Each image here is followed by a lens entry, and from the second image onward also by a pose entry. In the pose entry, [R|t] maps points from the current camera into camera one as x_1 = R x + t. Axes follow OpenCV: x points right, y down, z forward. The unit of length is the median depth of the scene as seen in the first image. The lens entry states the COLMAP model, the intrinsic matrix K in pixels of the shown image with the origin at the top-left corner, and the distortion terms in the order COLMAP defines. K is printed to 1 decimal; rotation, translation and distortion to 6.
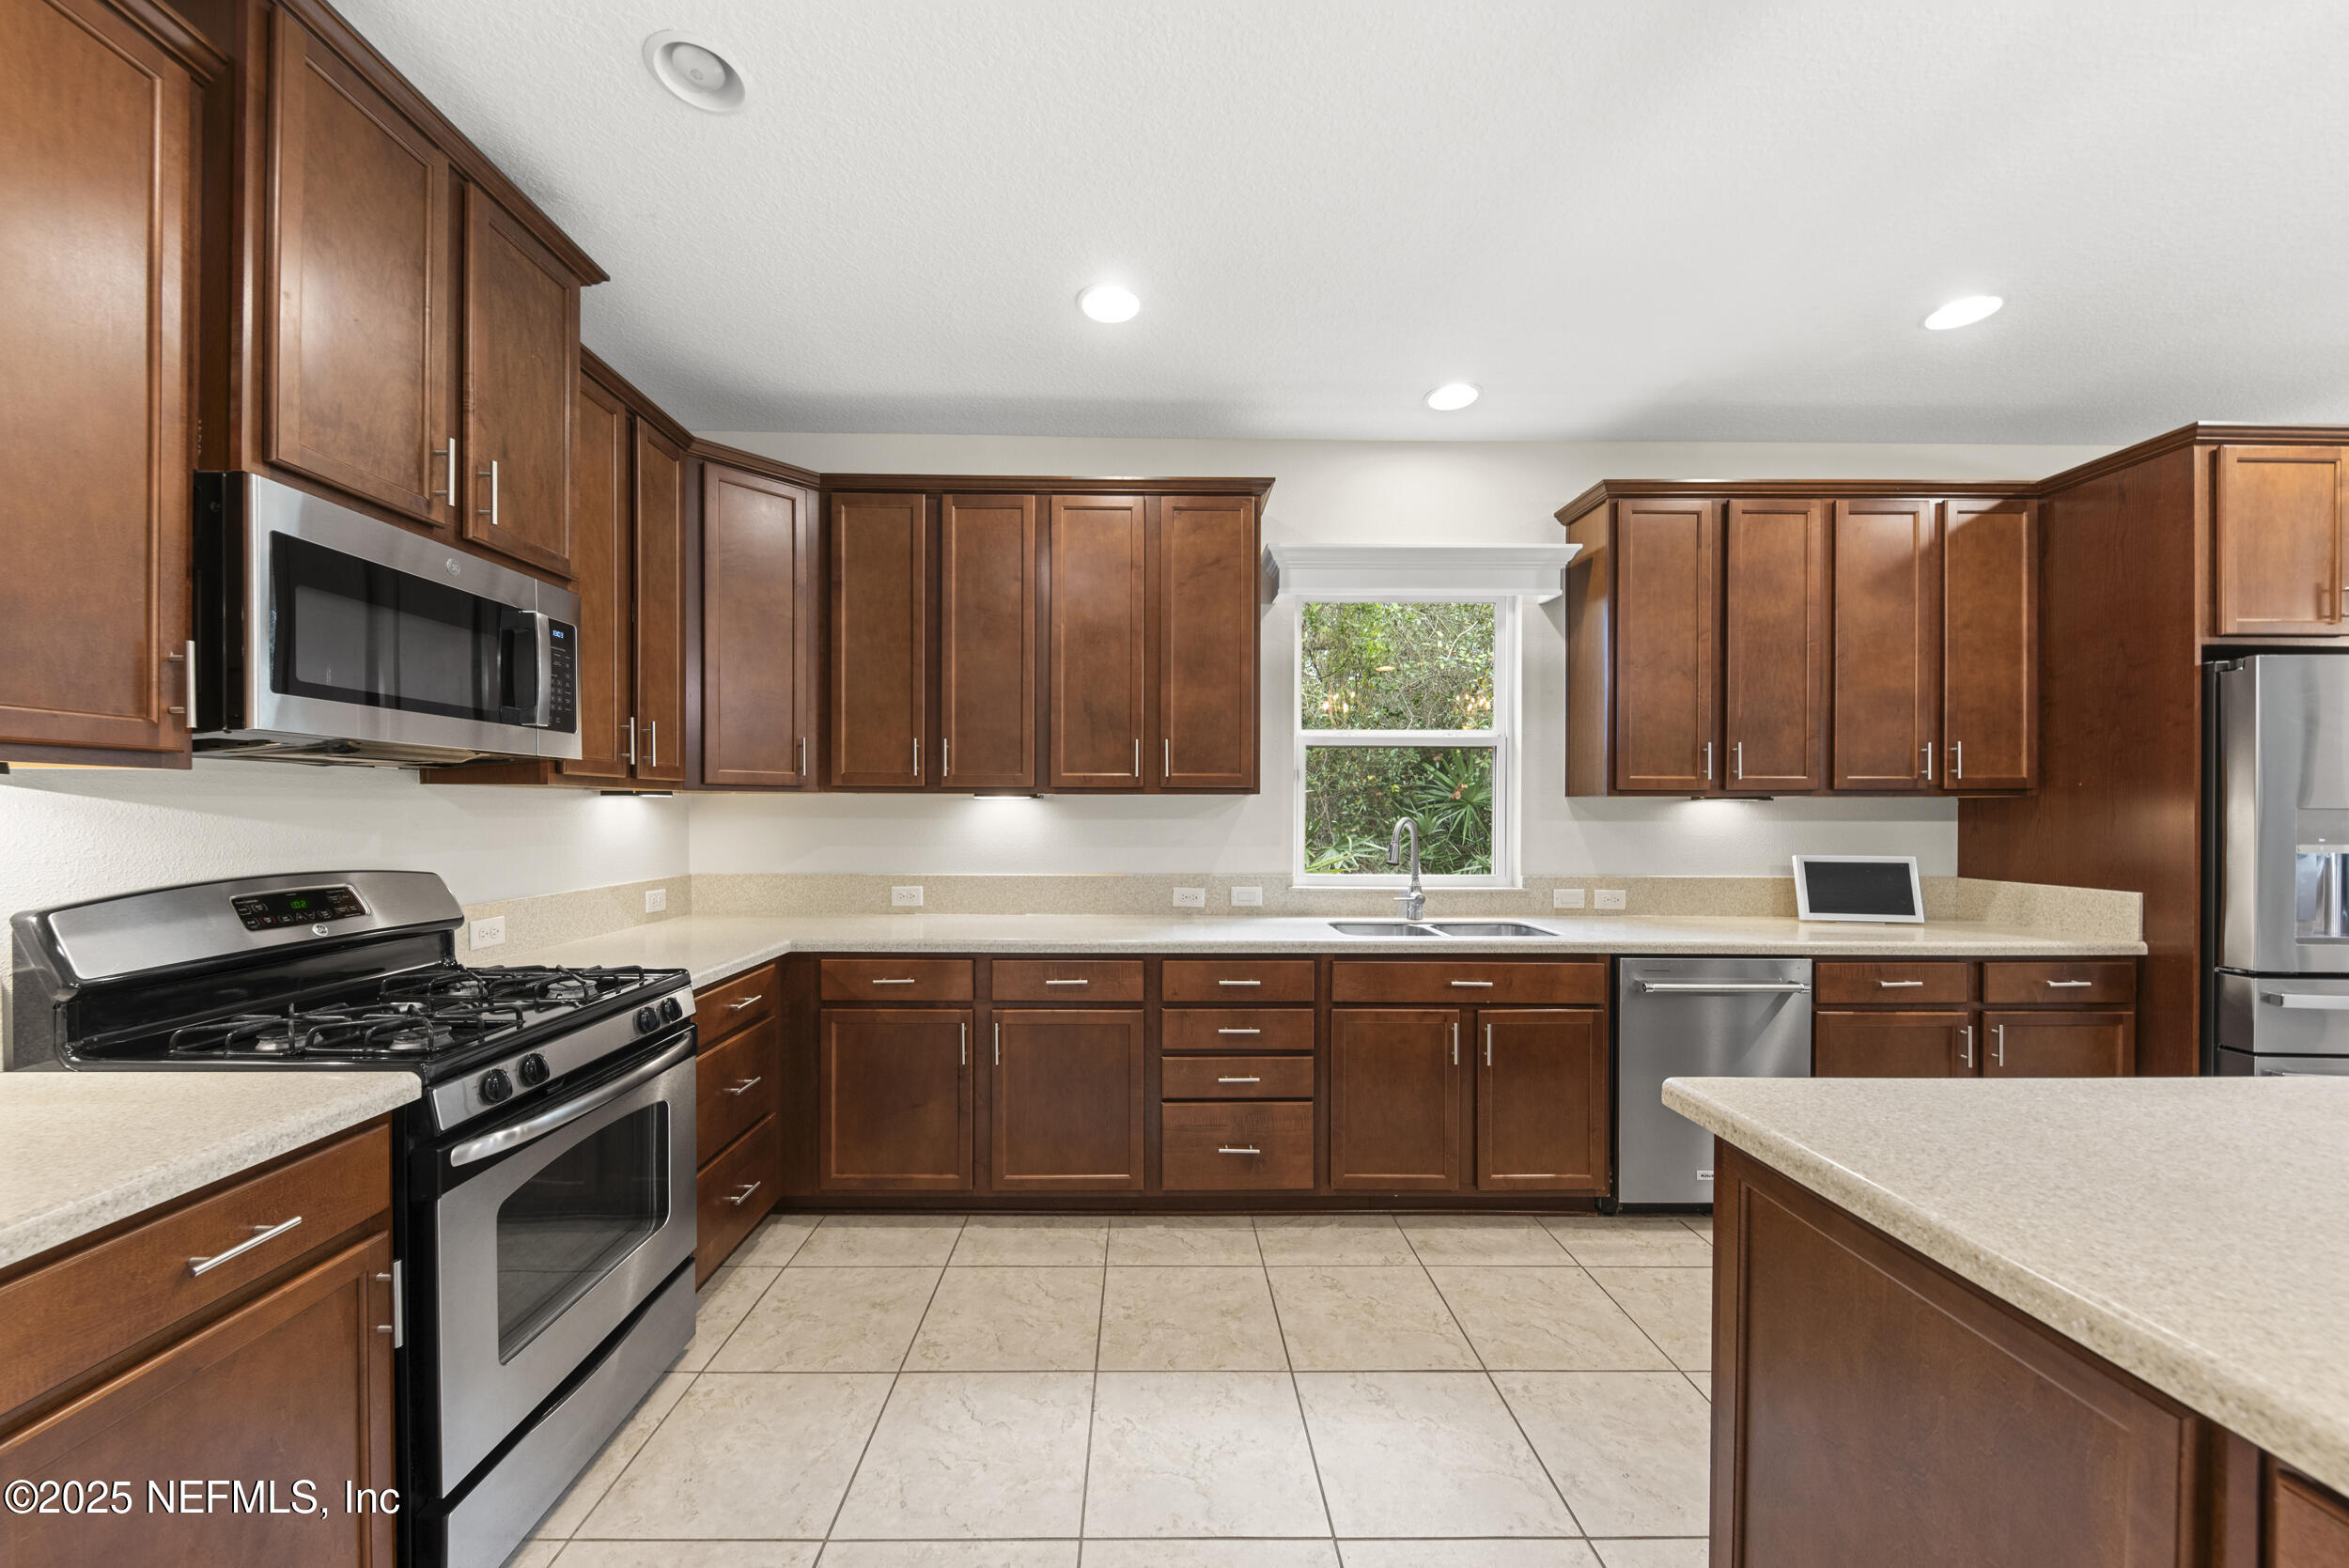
lens RADIAL K [[835.2, 0, 1155.9], [0, 835.2, 800.6], [0, 0, 1]] dist [0.011749, -0.005333]
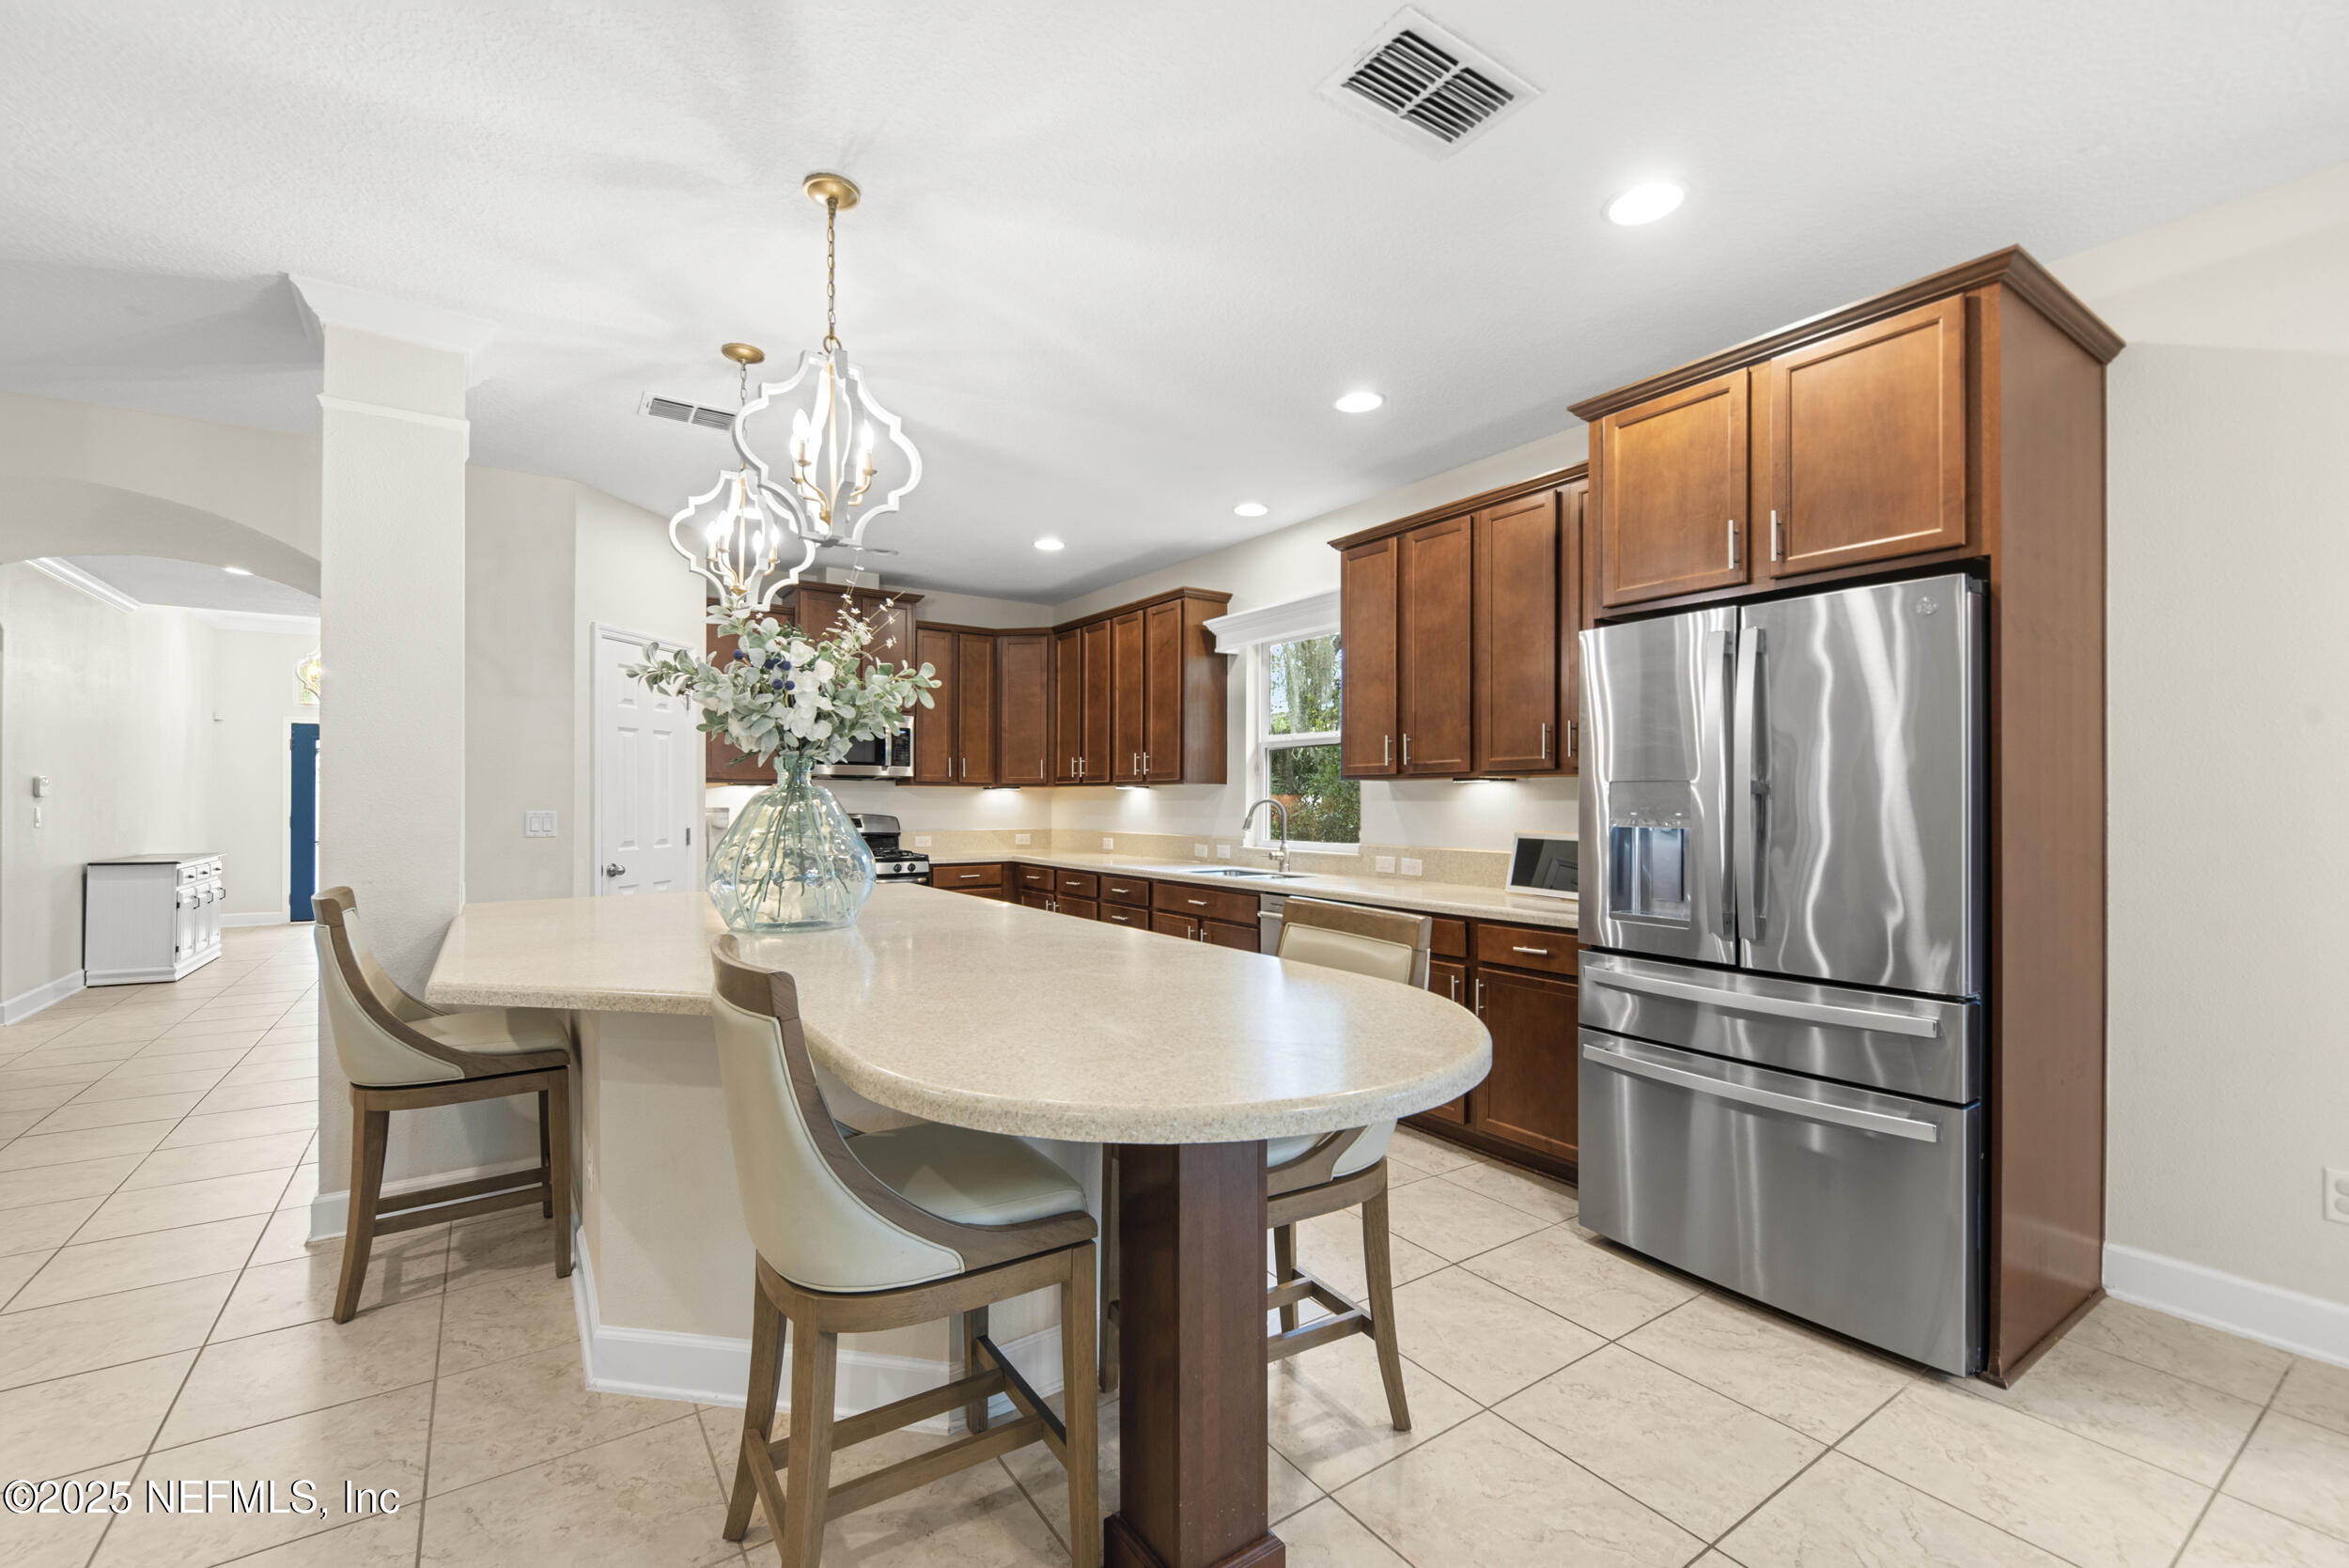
lens RADIAL K [[930.8, 0, 1218.3], [0, 930.8, 792.7], [0, 0, 1]] dist [0.000727, -0.003631]
pose [[0.602069, -0.009115, -0.798392, 1.485214], [0.008935, 0.999949, -0.004678, 0.016587], [0.798394, -0.004317, 0.602120, -0.017333]]
